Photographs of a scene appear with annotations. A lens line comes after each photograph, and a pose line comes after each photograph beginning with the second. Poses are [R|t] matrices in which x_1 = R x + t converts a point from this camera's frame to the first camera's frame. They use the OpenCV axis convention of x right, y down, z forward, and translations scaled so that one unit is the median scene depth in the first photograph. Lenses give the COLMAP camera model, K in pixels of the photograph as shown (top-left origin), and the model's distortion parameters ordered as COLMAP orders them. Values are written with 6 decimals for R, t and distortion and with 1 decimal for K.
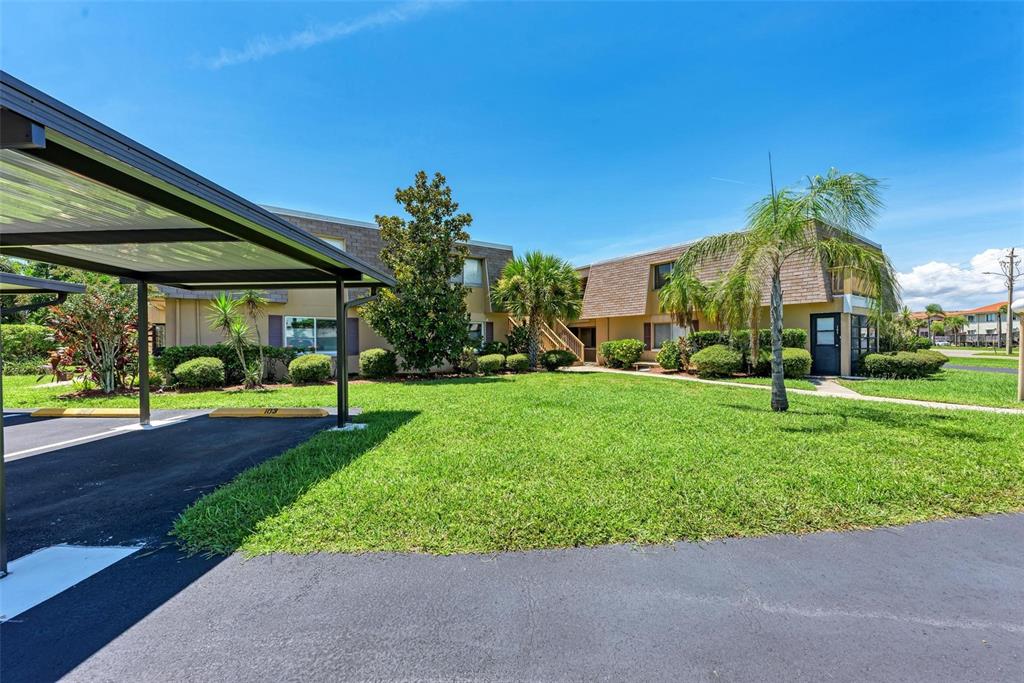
lens RADIAL K [[390.6, 0, 513.9], [0, 390.6, 344.5], [0, 0, 1]] dist [0.009317, -0.005669]
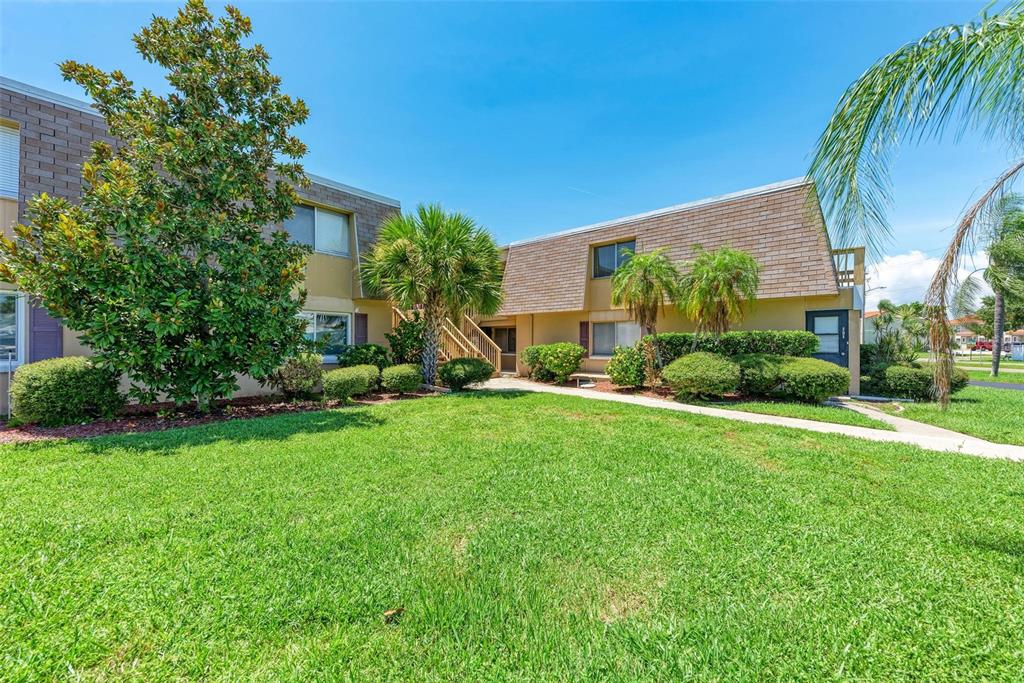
lens RADIAL K [[390.6, 0, 515.5], [0, 390.6, 345.4], [0, 0, 1]] dist [0.009317, -0.005669]
pose [[0.970691, 0.008742, 0.240171, 0.032962], [-0.007652, 0.999956, -0.005470, -0.003837], [-0.240209, 0.003472, 0.970715, 0.341713]]
